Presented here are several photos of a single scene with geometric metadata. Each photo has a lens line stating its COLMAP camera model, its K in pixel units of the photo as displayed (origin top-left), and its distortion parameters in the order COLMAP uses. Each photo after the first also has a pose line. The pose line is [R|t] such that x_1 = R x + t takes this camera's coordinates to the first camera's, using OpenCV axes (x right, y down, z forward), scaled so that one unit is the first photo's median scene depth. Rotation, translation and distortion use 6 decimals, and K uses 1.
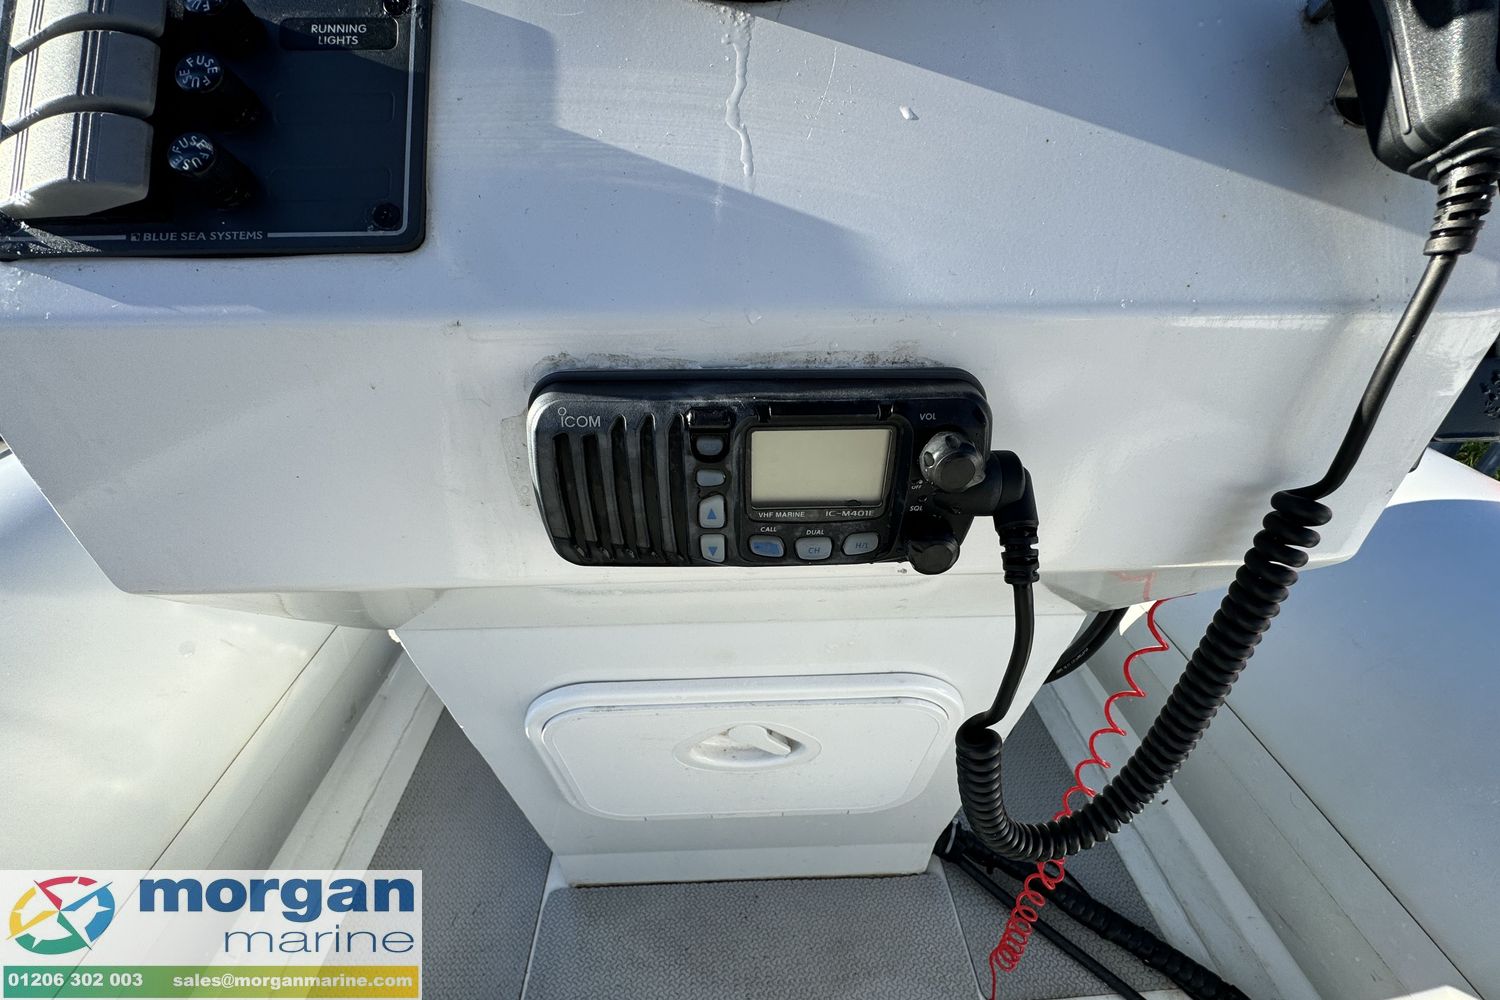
lens RADIAL K [[601.9, 0, 751.1], [0, 601.9, 593.5], [0, 0, 1]] dist [0.000770, -0.000091]
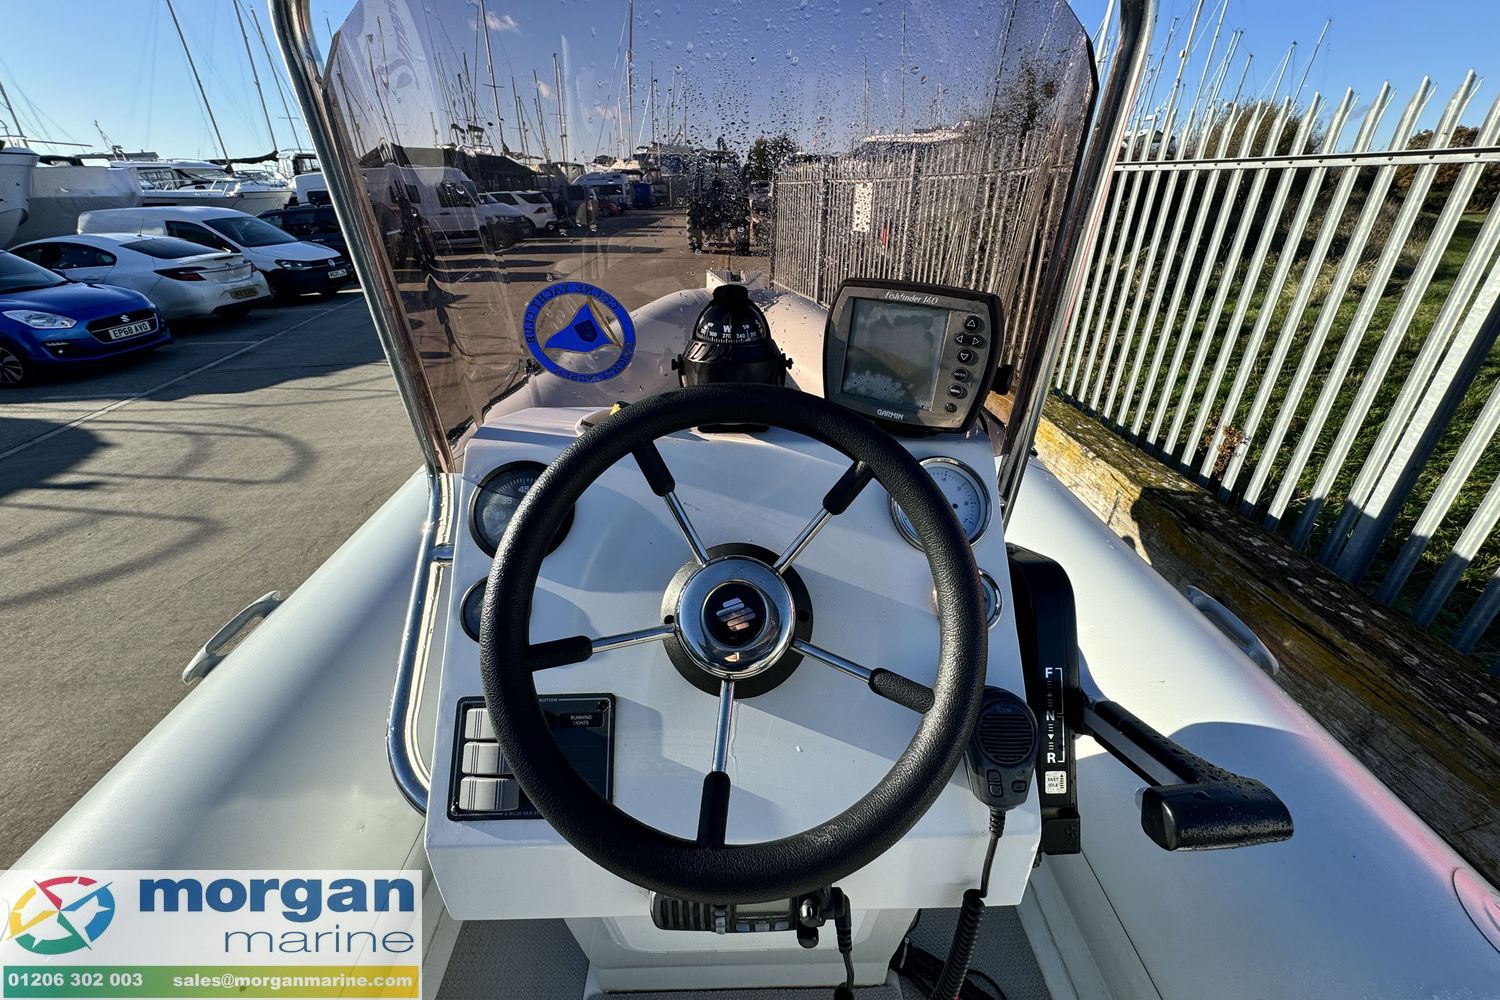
lens RADIAL K [[610.8, 0, 750.0], [0, 610.8, 500.0], [0, 0, 1]] dist [0.004738, -0.000221]
pose [[0.999890, 0.005442, -0.013785, 0.083304], [-0.007339, 0.989916, -0.141468, -1.500708], [0.012876, 0.141554, 0.989847, -1.752308]]
